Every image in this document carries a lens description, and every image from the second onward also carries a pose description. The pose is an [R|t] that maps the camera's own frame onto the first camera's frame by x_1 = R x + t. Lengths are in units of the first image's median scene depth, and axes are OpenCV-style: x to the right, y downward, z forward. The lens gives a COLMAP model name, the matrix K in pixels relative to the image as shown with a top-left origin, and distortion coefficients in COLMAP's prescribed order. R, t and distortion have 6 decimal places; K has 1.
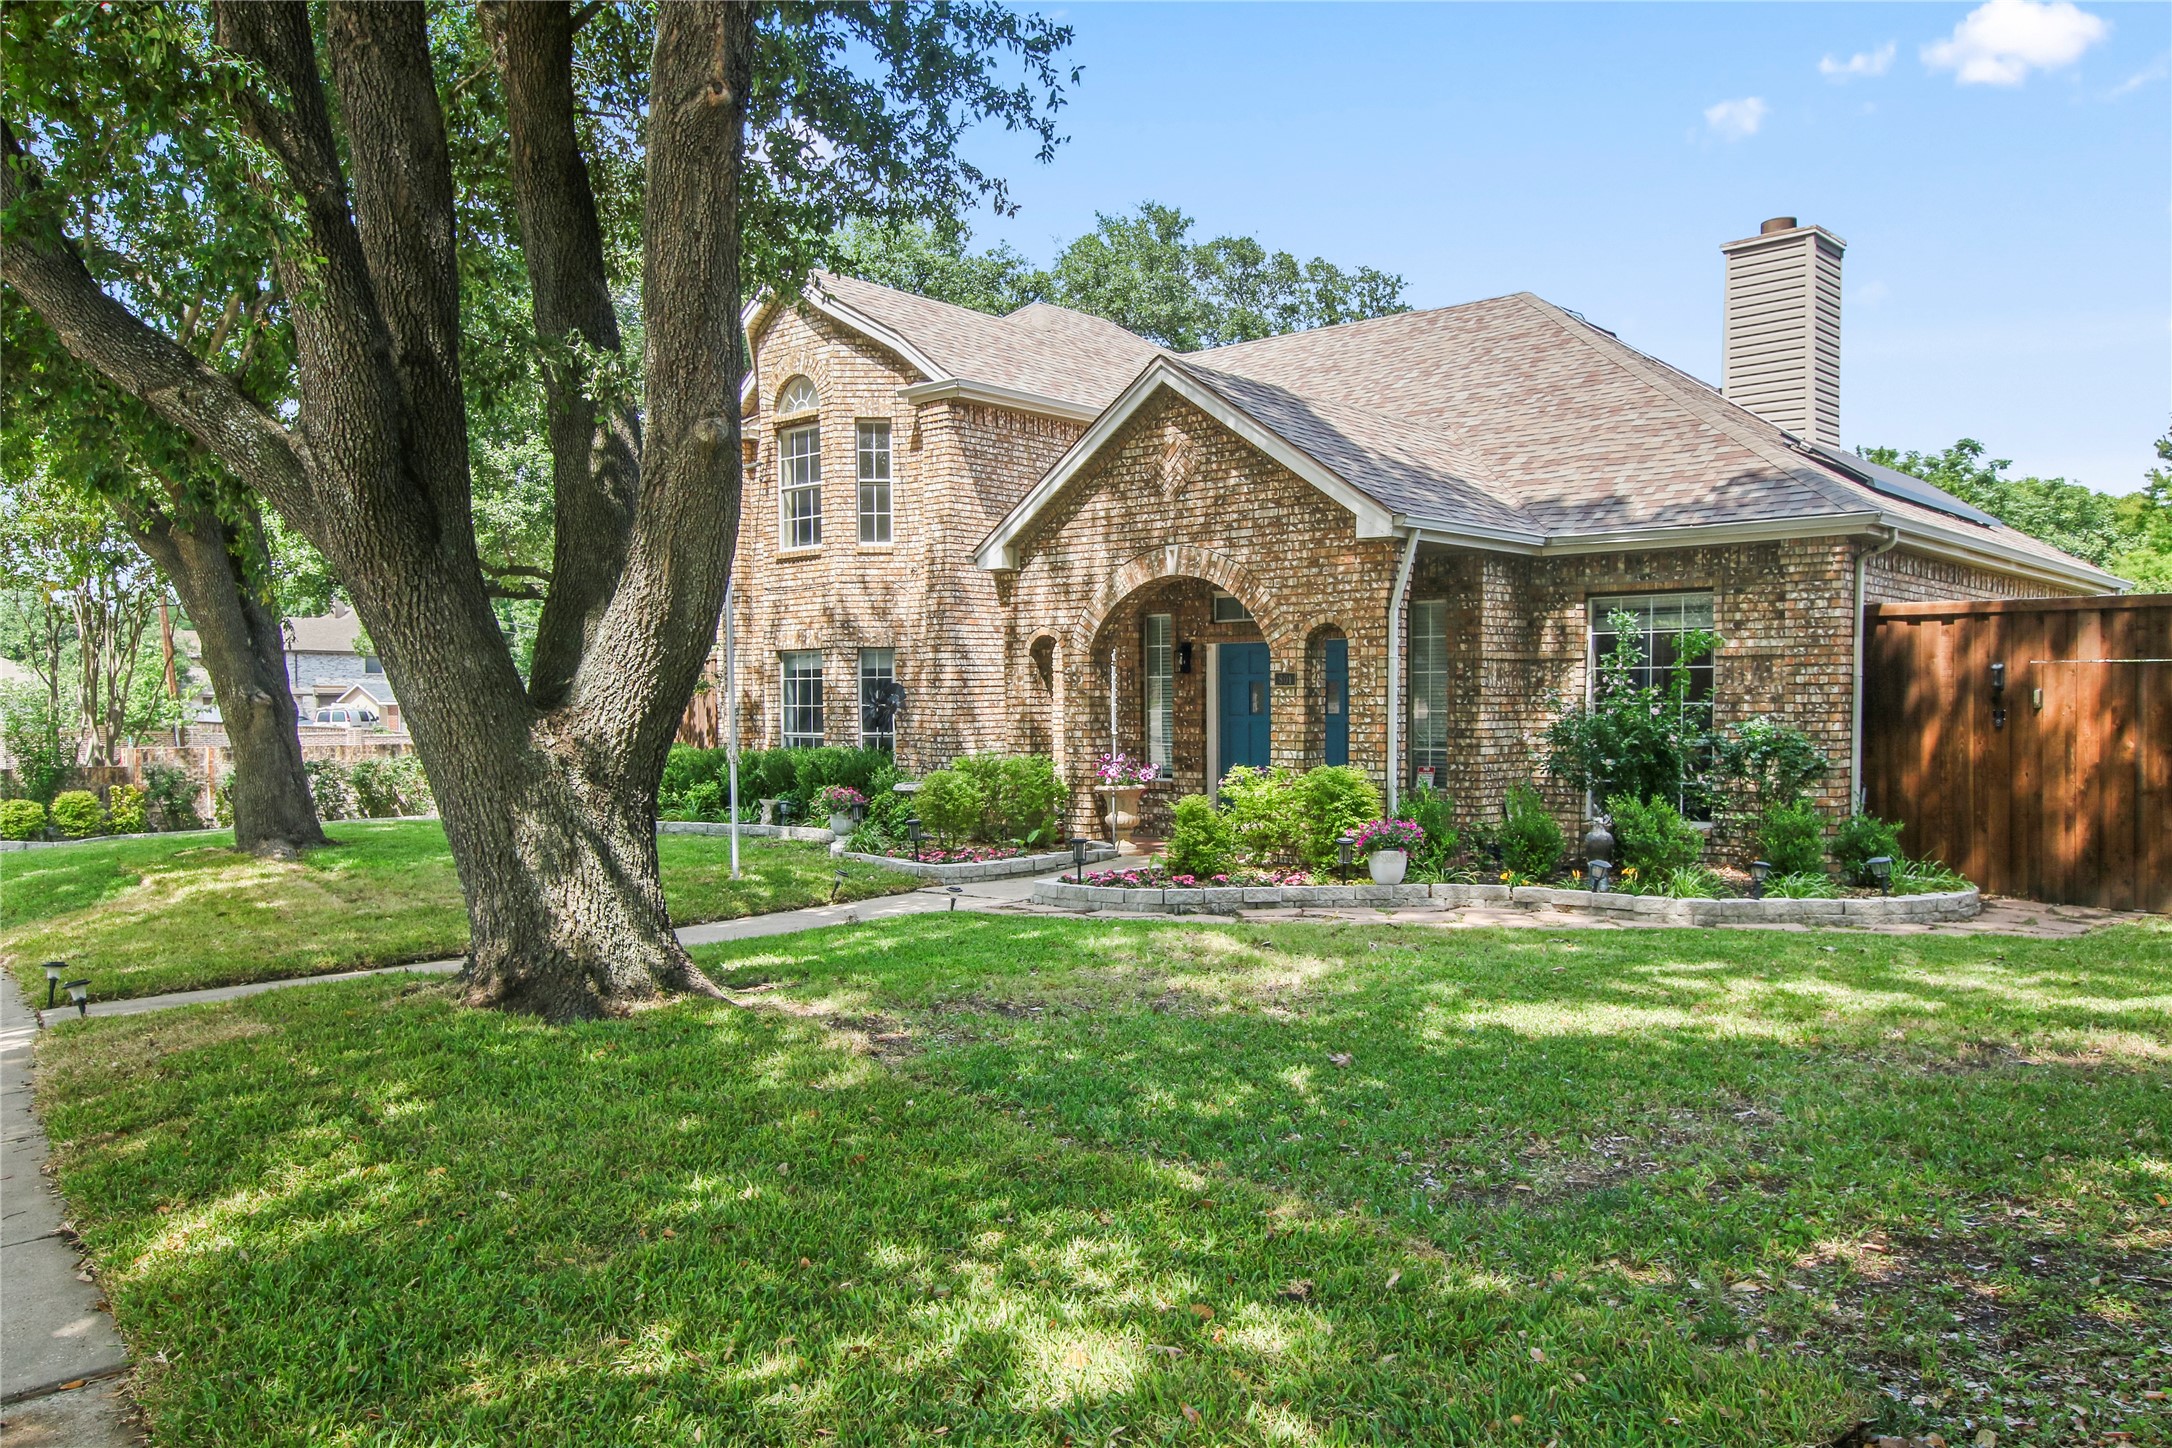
lens RADIAL K [[1607.3, 0, 1087.6], [0, 1607.3, 740.2], [0, 0, 1]] dist [0.023358, 0.015213]
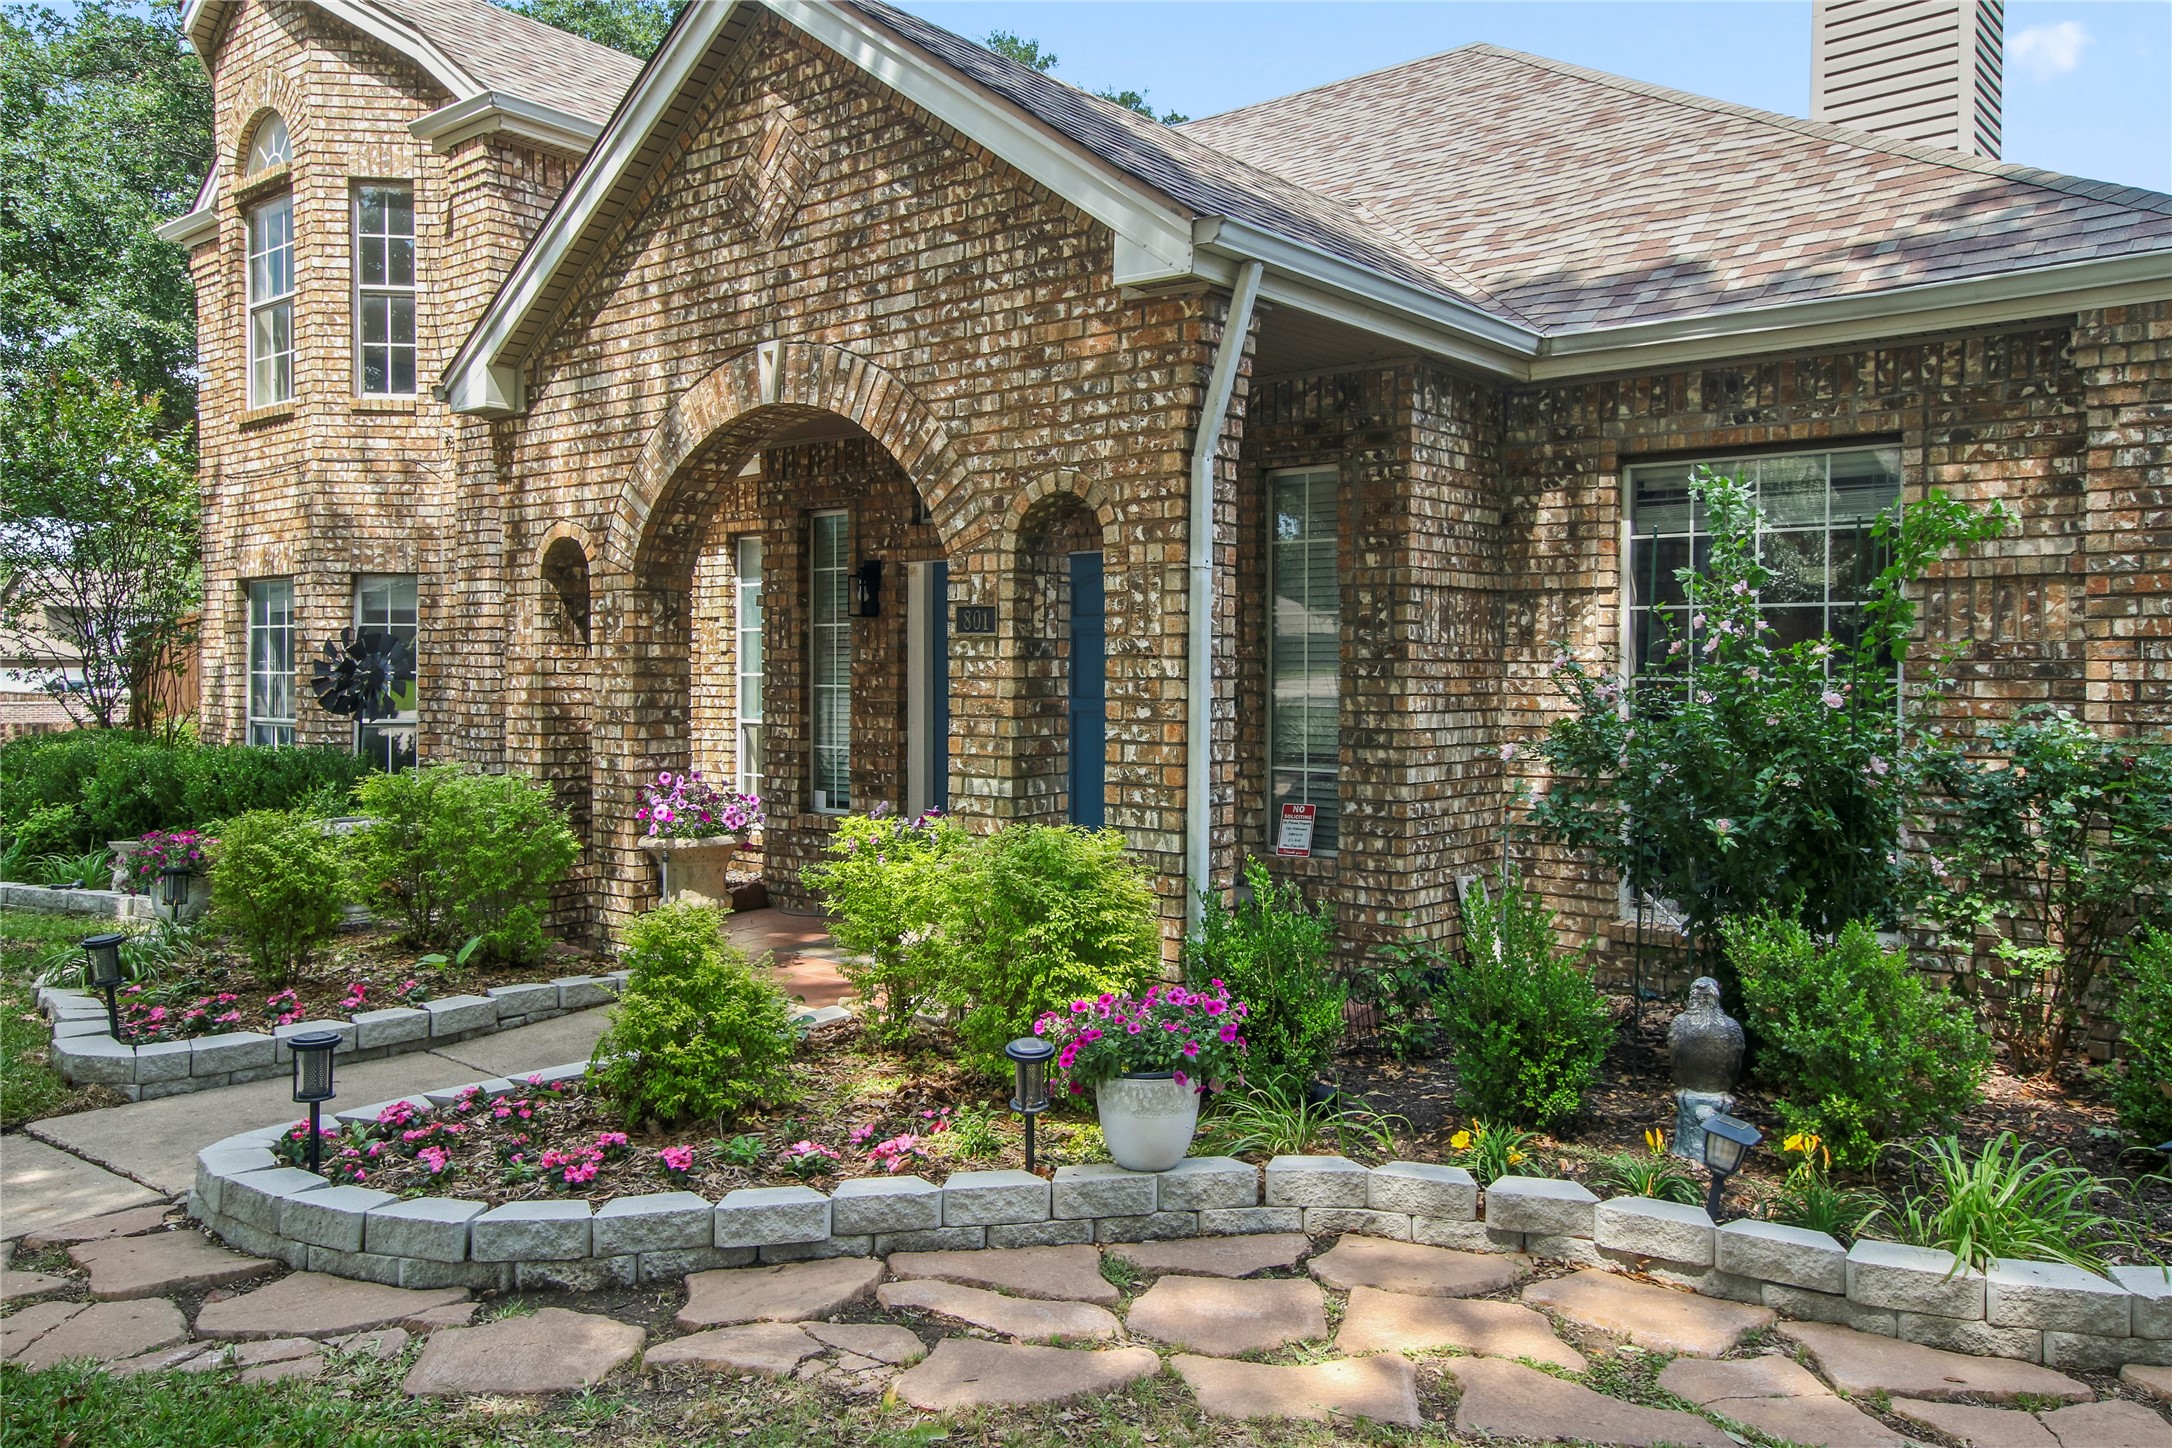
lens RADIAL K [[1607.3, 0, 1094.3], [0, 1607.3, 671.0], [0, 0, 1]] dist [0.023358, 0.015213]
pose [[0.999244, 0.007842, 0.038083, 0.132966], [-0.006879, 0.999655, -0.025350, -0.011725], [-0.038269, 0.025069, 0.998953, 0.524881]]
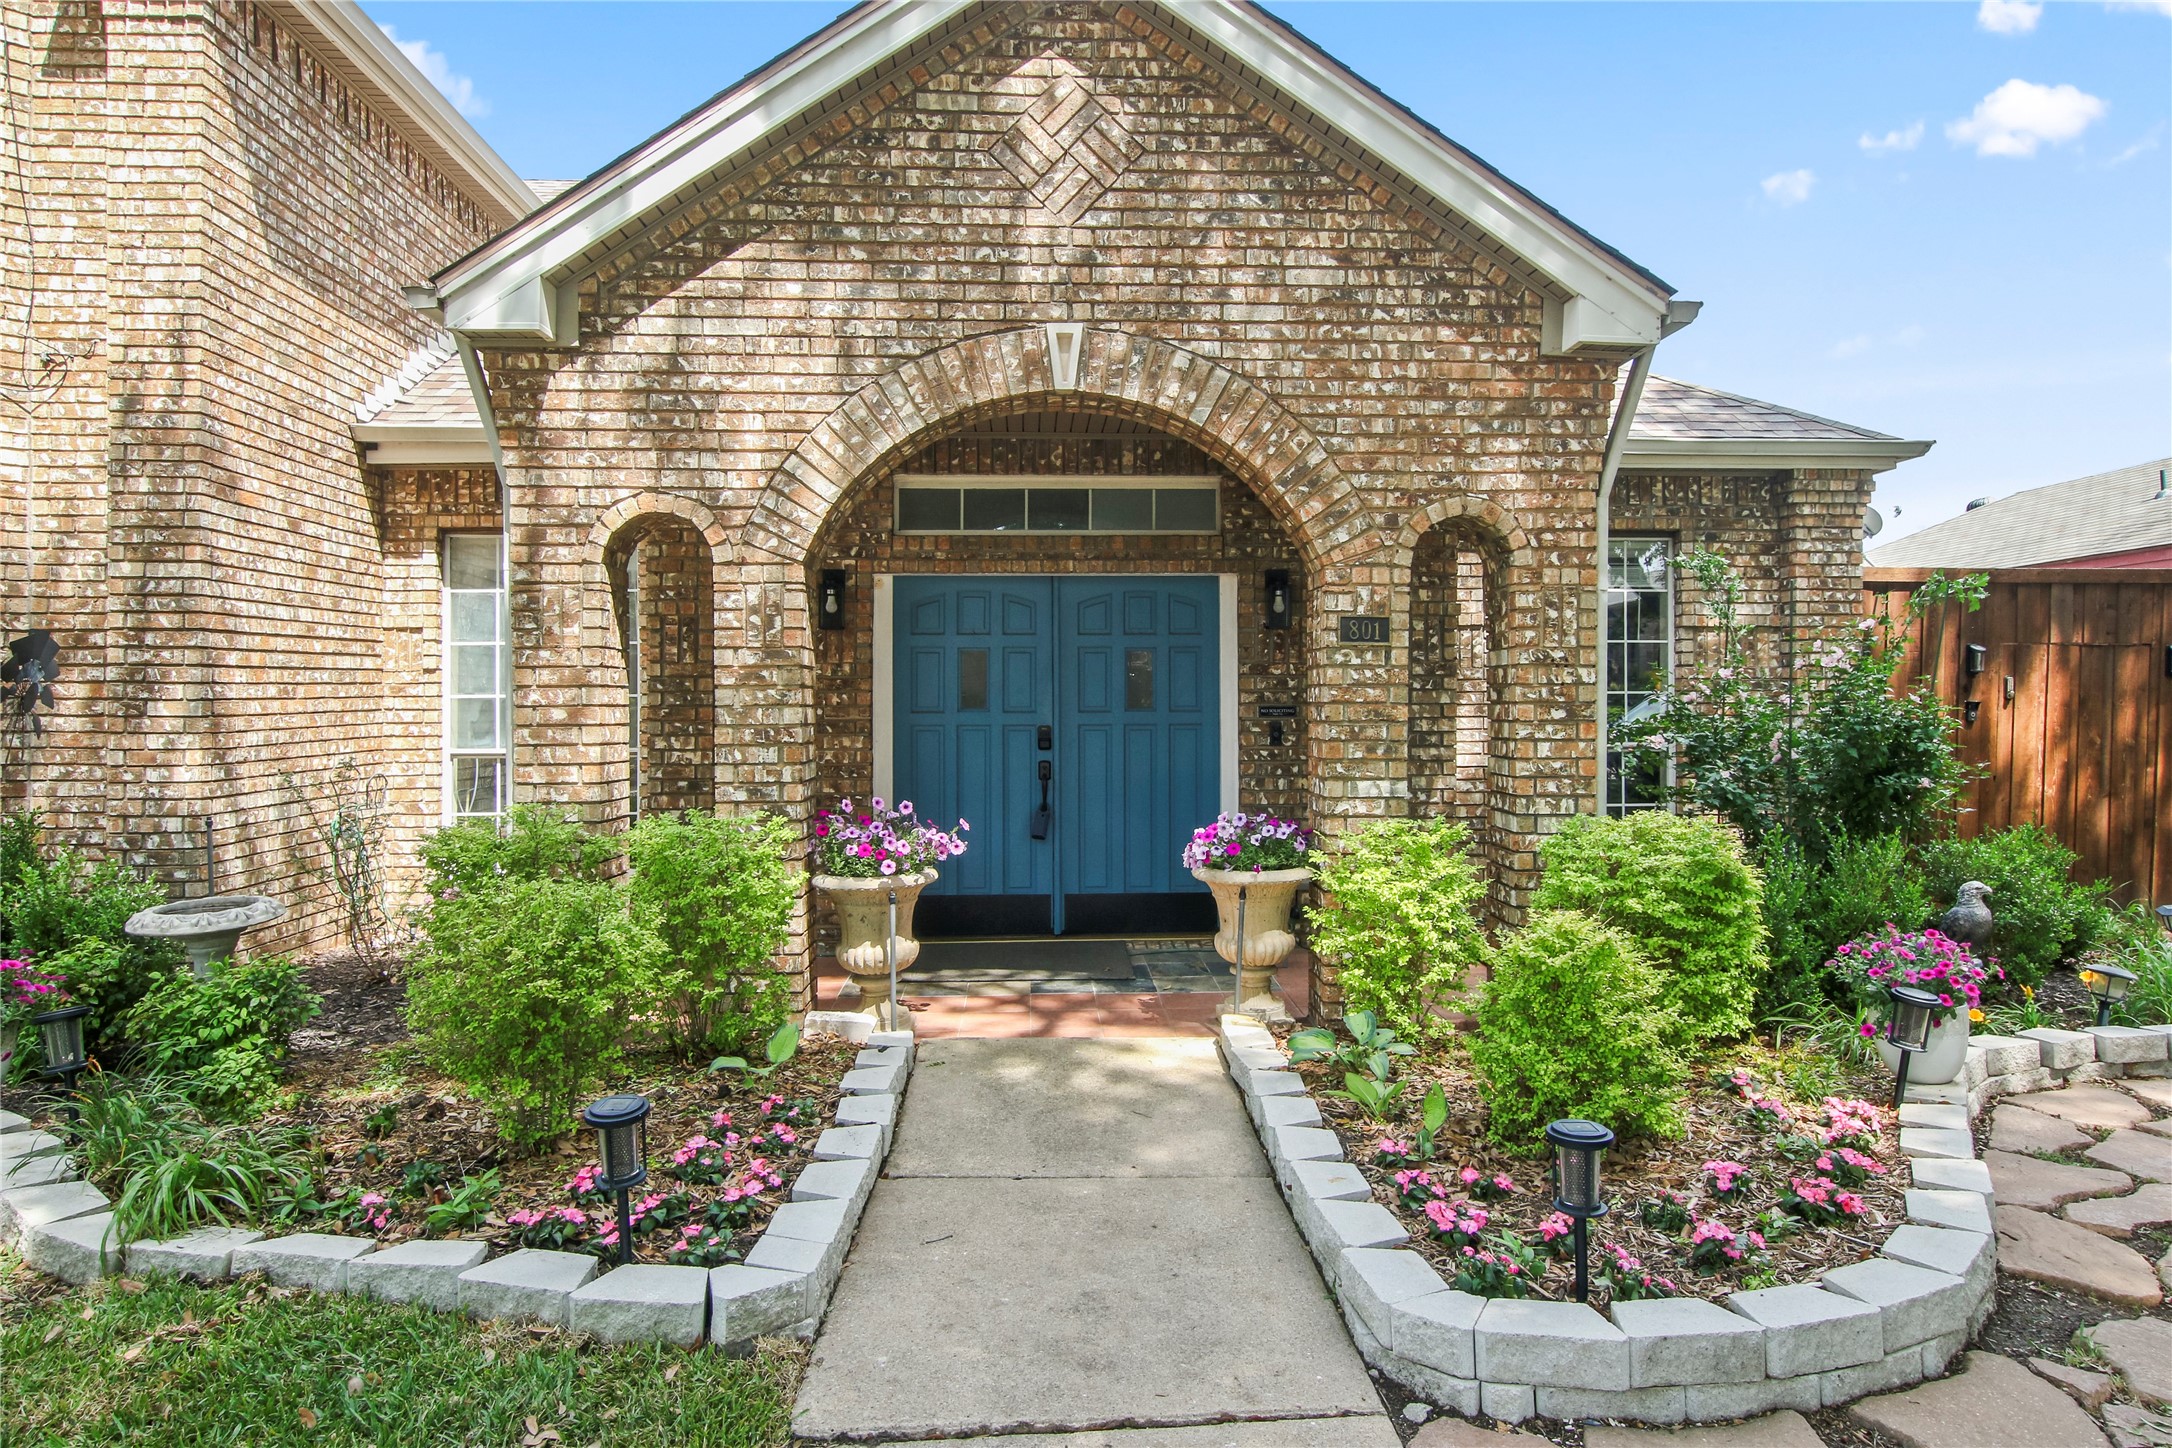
lens RADIAL K [[1272.0, 0, 1083.9], [0, 1272.0, 691.7], [0, 0, 1]] dist [-0.004338, 0.004167]
pose [[0.709601, 0.012054, 0.704501, -0.190734], [0.017836, 0.999226, -0.035061, -0.007620], [-0.704378, 0.037445, 0.708837, 0.759669]]
